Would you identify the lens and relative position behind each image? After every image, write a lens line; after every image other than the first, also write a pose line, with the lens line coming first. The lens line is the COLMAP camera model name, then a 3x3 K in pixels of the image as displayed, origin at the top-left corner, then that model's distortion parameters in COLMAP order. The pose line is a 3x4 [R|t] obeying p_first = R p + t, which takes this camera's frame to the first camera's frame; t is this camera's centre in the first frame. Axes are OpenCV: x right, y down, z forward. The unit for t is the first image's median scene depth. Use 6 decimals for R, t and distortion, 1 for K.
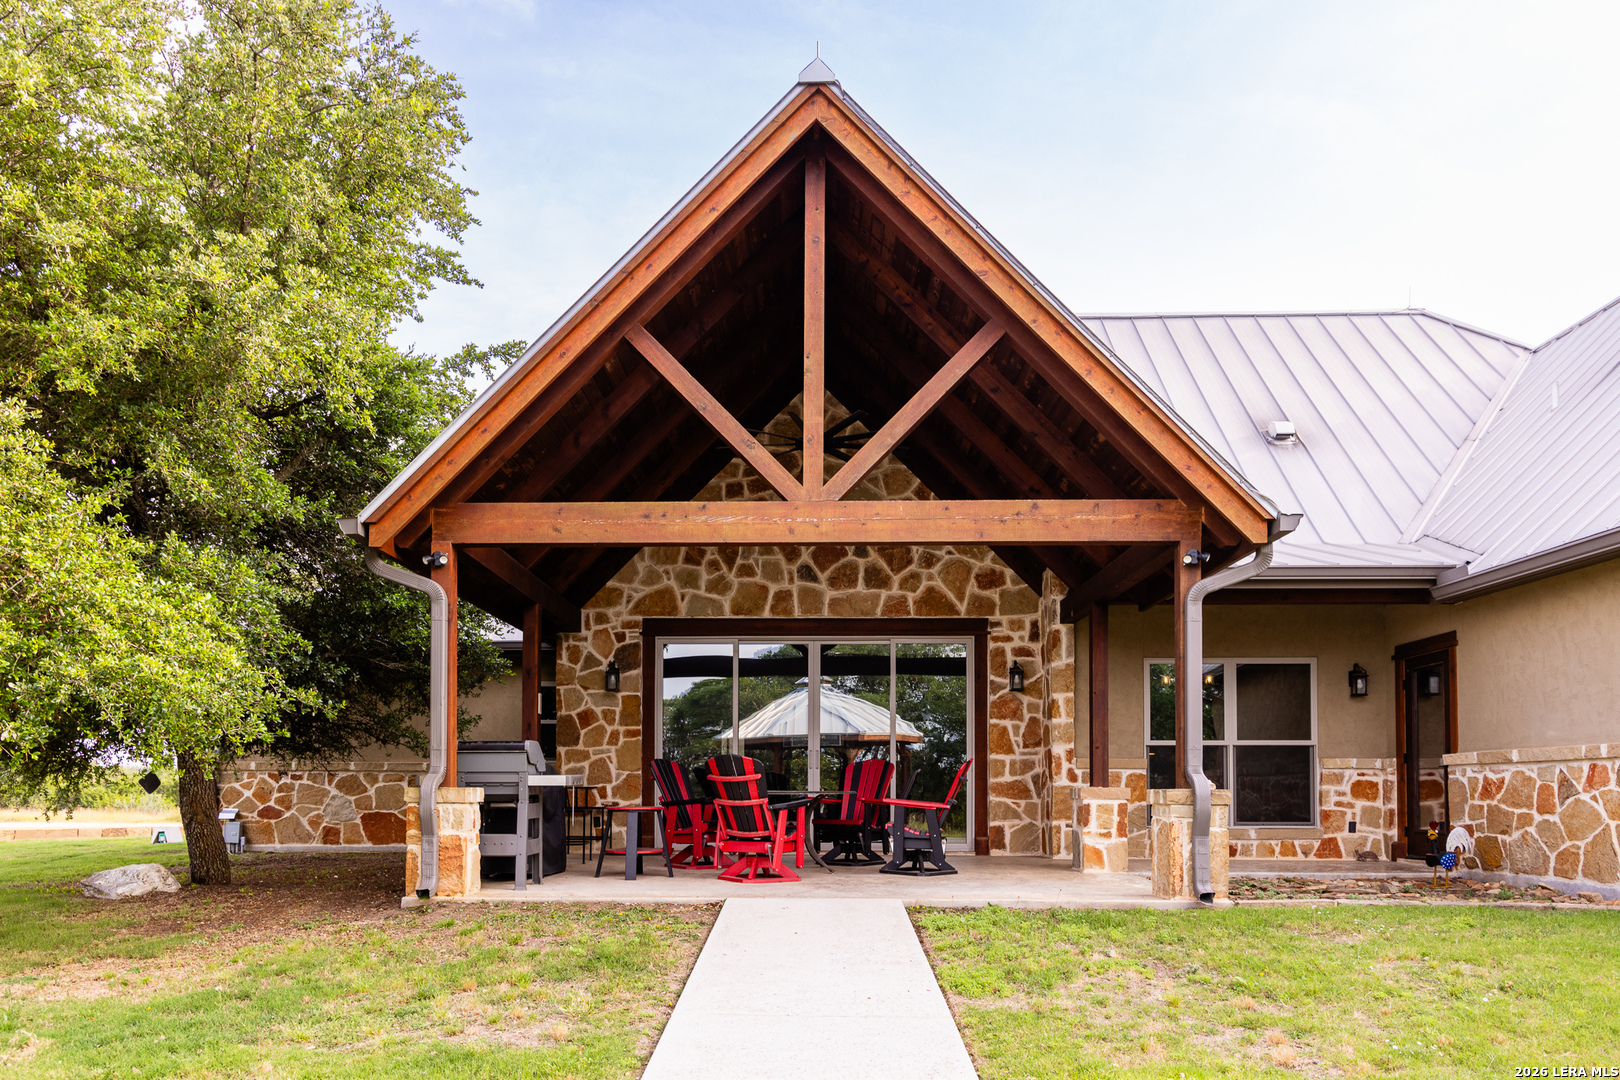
lens RADIAL K [[1140.0, 0, 777.9], [0, 1140.0, 771.5], [0, 0, 1]] dist [0.002212, -0.002408]
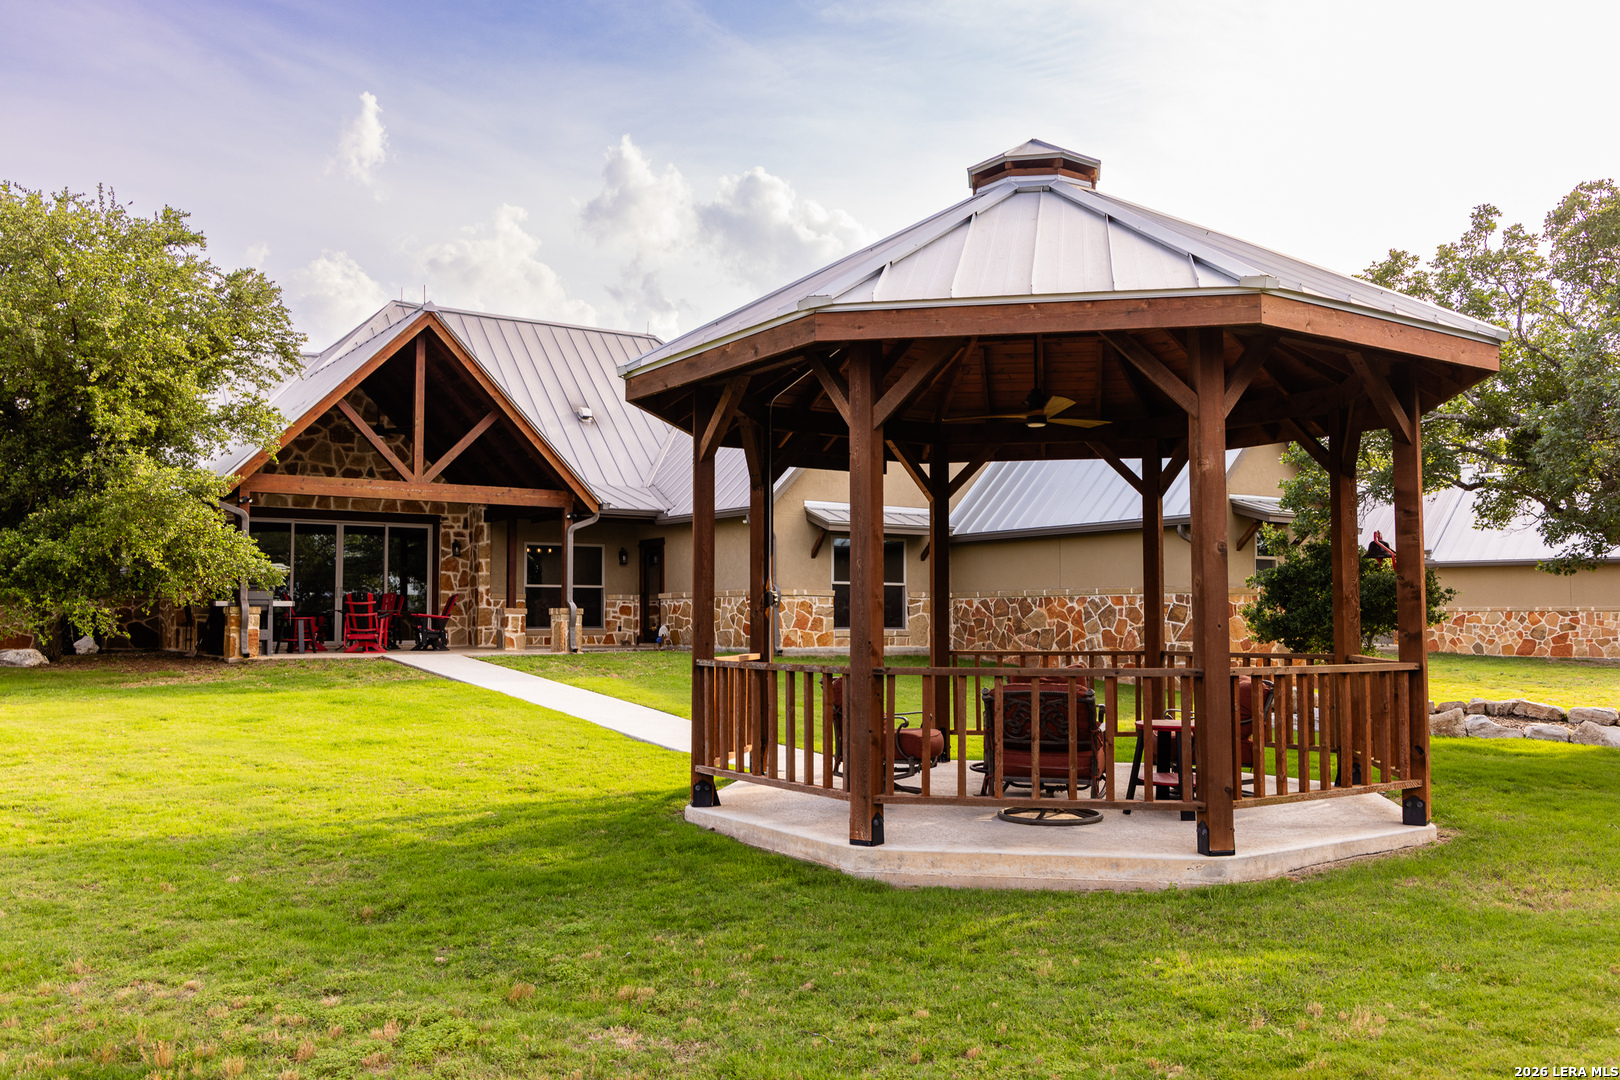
lens RADIAL K [[1376.5, 0, 767.2], [0, 1376.5, 541.9], [0, 0, 1]] dist [0.102310, -0.023007]
pose [[0.828047, 0.031296, 0.559784, -0.615278], [-0.008654, 0.999035, -0.043051, -0.002082], [-0.560592, 0.030804, 0.827519, -1.106245]]
